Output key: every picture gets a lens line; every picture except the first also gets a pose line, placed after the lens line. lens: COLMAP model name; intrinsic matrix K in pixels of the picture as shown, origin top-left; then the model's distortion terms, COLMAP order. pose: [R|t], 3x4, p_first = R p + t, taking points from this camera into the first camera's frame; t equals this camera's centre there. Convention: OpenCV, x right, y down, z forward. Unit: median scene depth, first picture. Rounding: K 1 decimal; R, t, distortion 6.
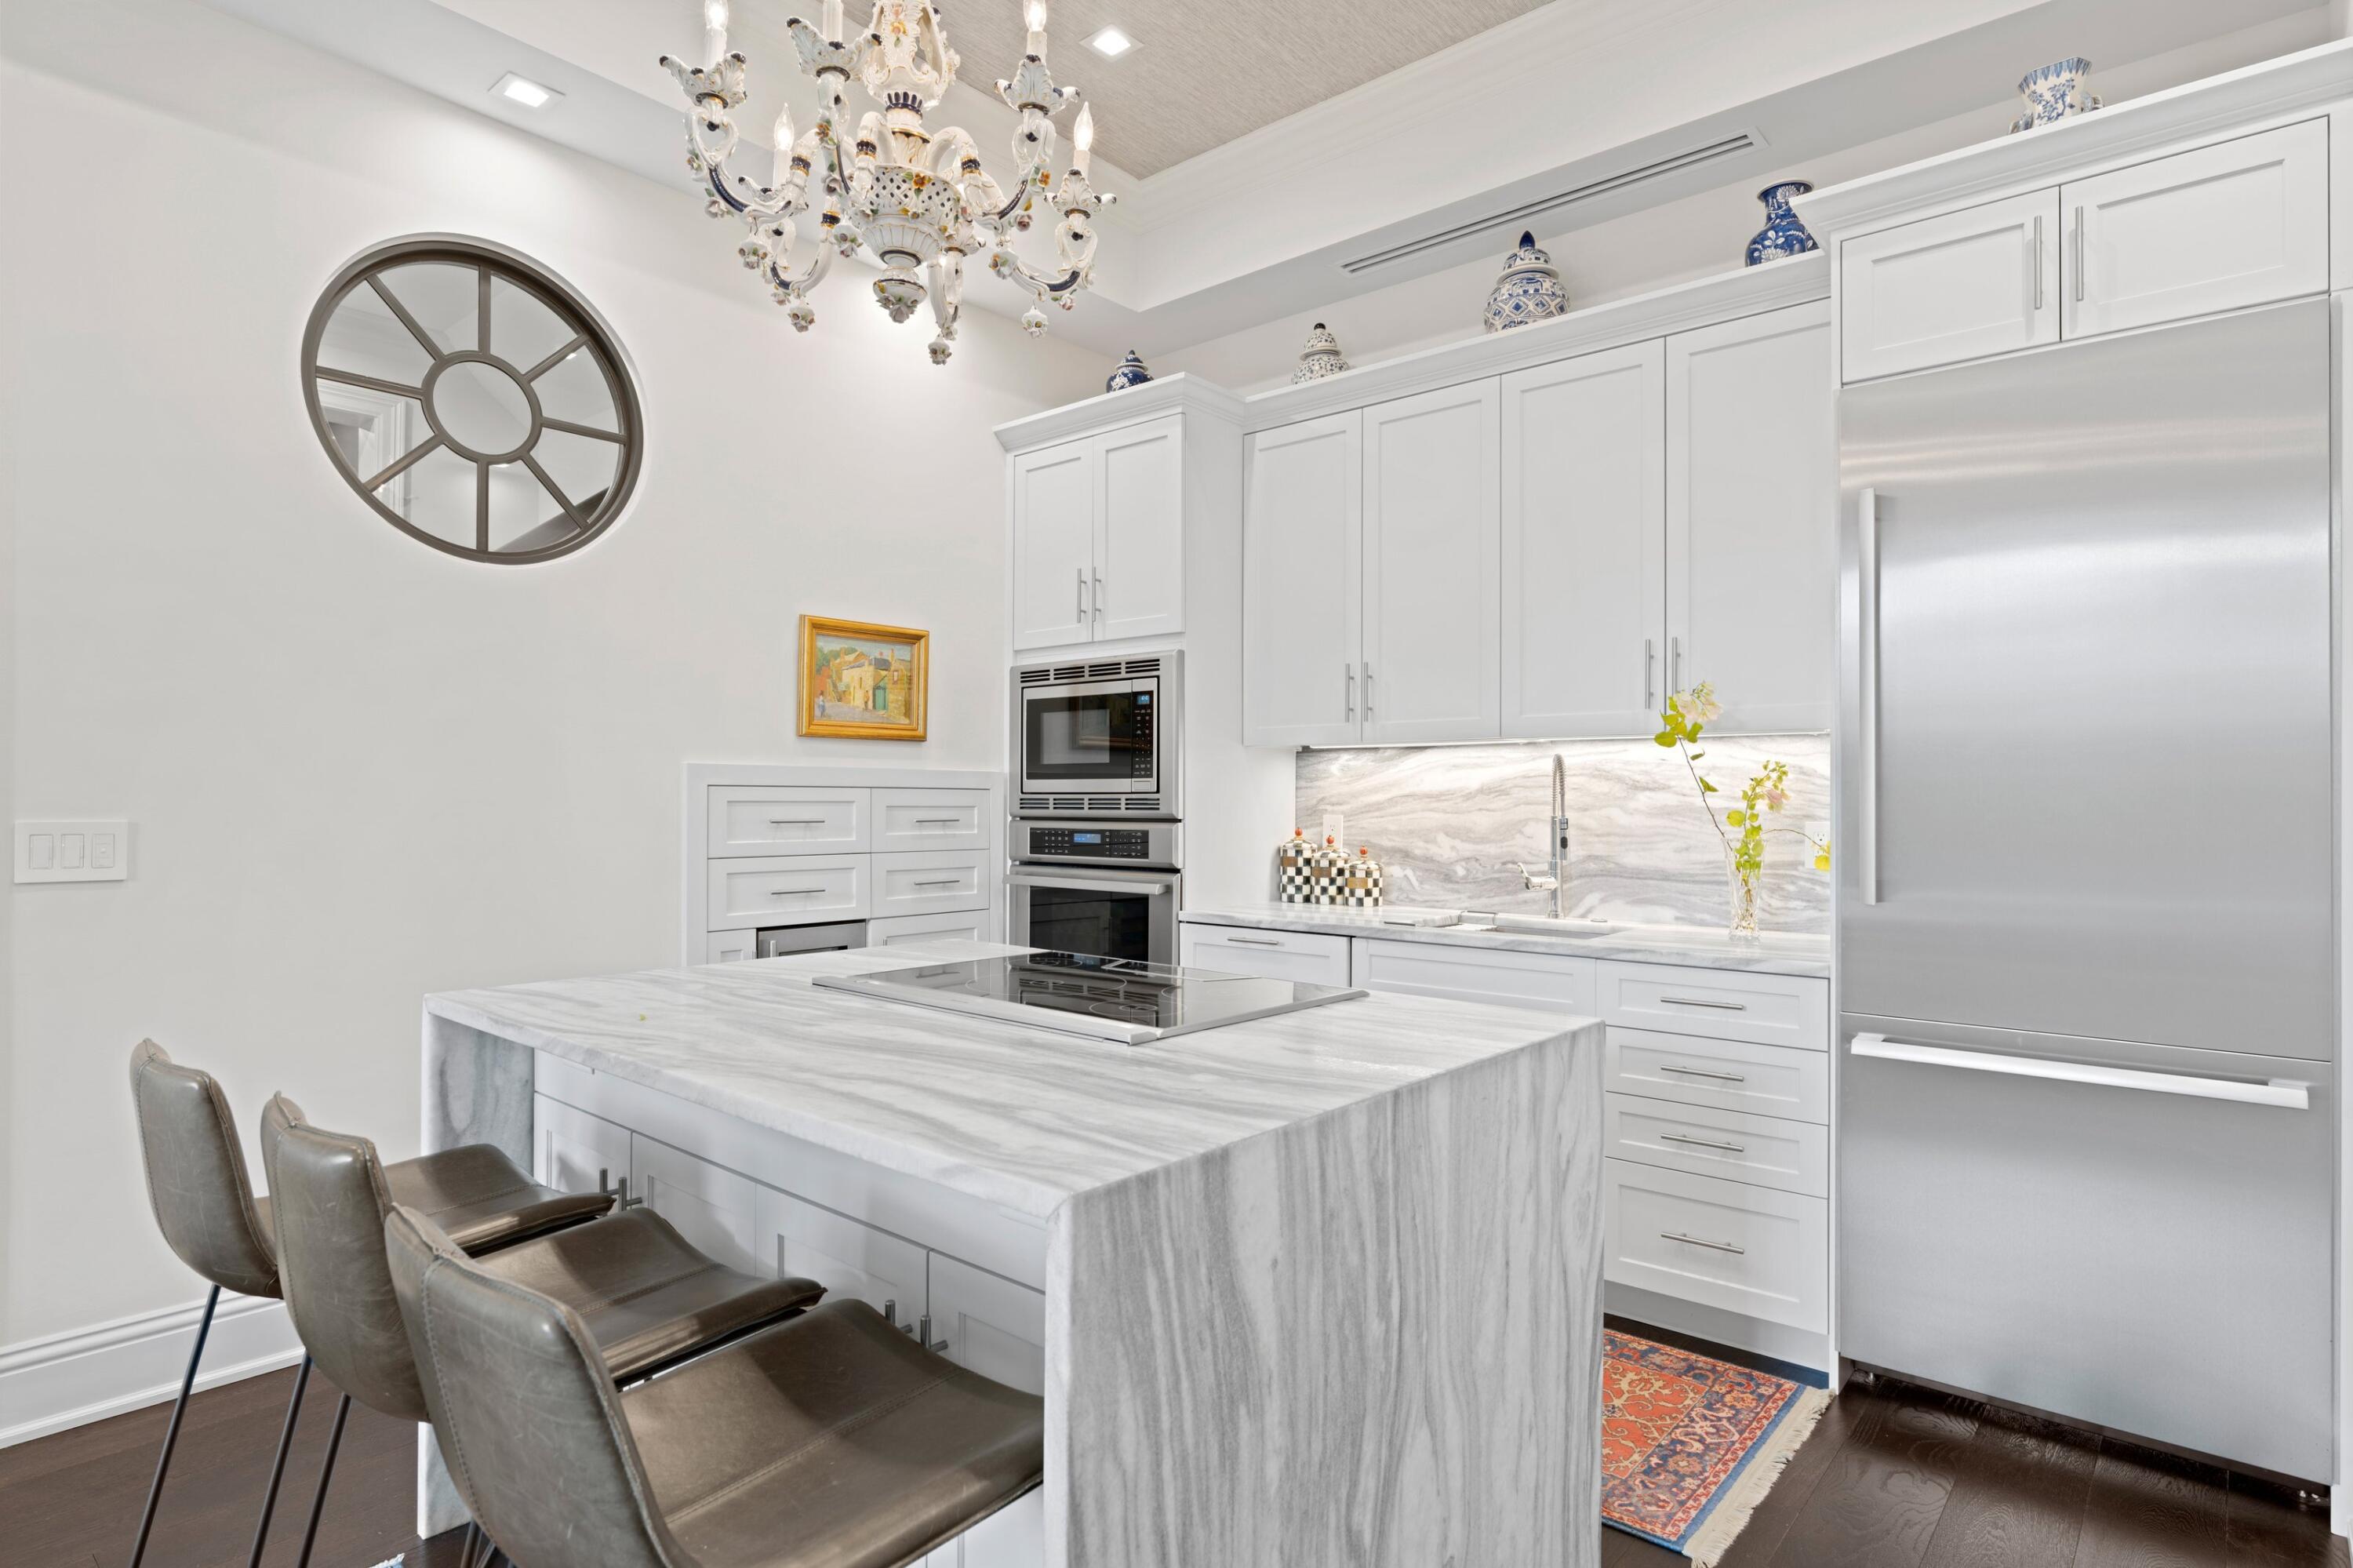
lens RADIAL K [[1234.8, 0, 1176.5], [0, 1234.8, 784.0], [0, 0, 1]] dist [-0.003125, 0.000867]
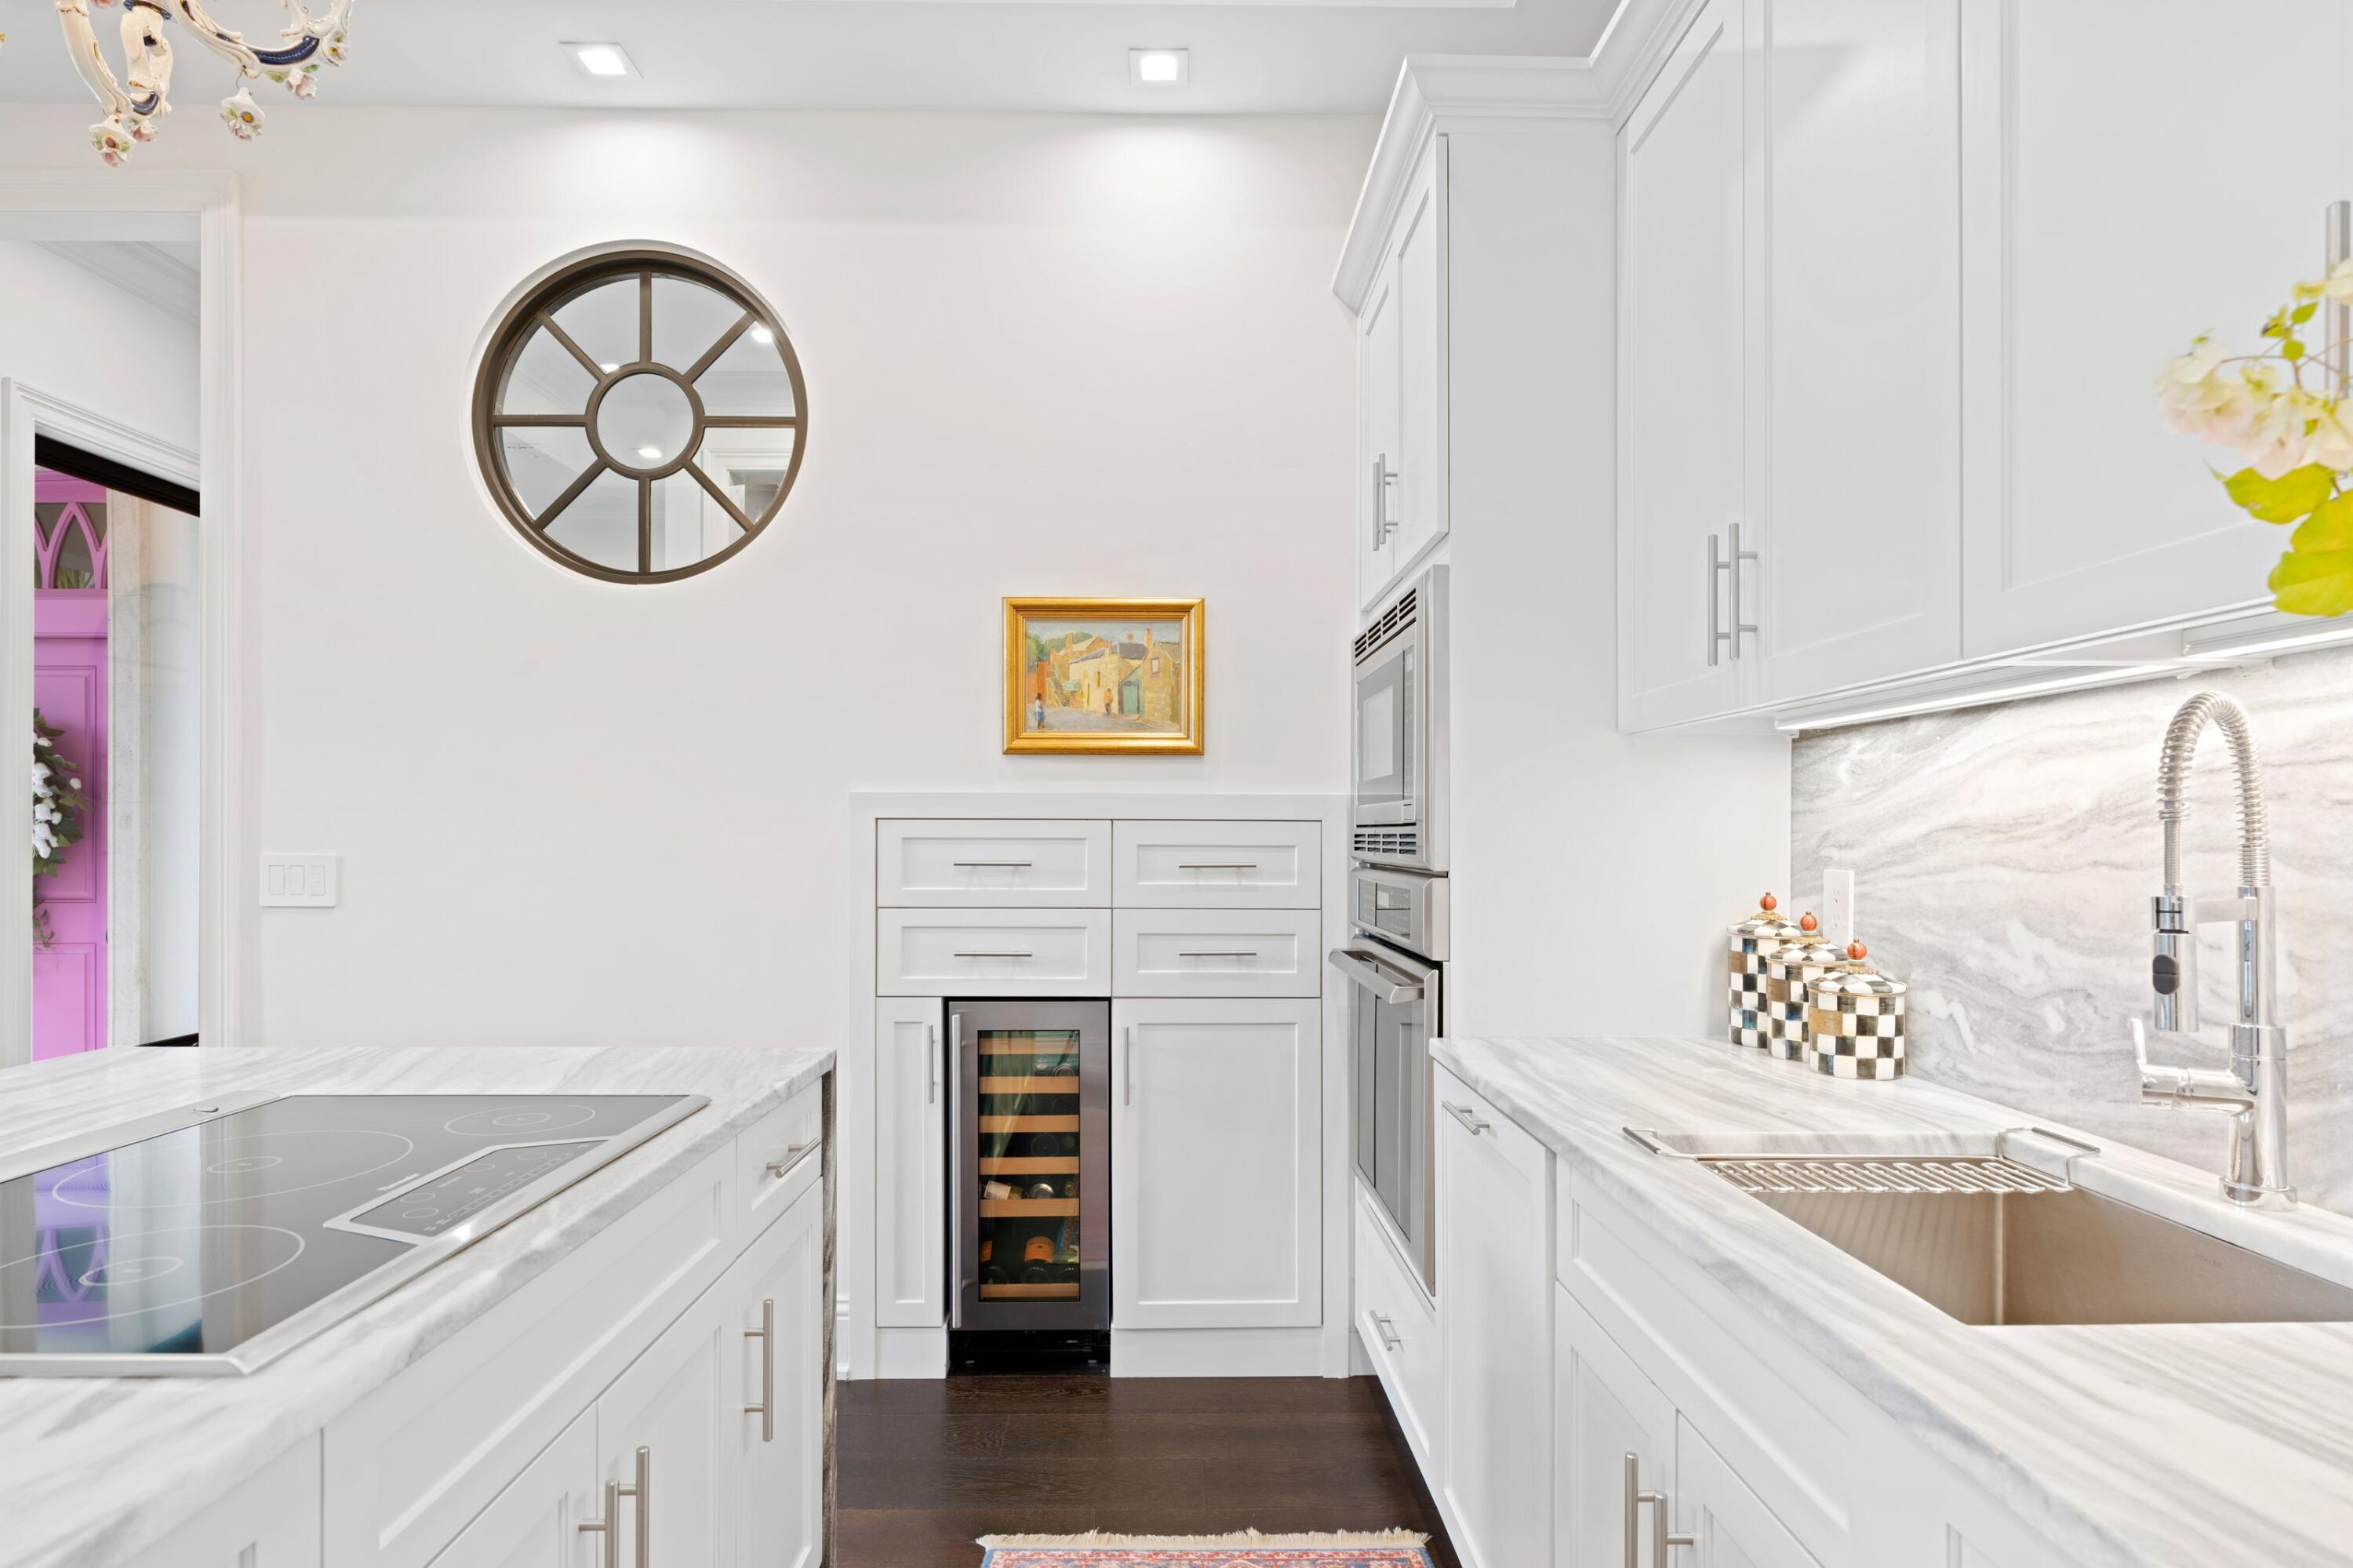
lens RADIAL K [[1252.5, 0, 1182.9], [0, 1252.5, 824.3], [0, 0, 1]] dist [-0.002570, 0.000403]
pose [[0.666500, -0.006547, -0.745476, 0.378571], [0.008897, 0.999960, -0.000827, 0.007427], [0.745452, -0.006082, 0.666531, 0.594275]]
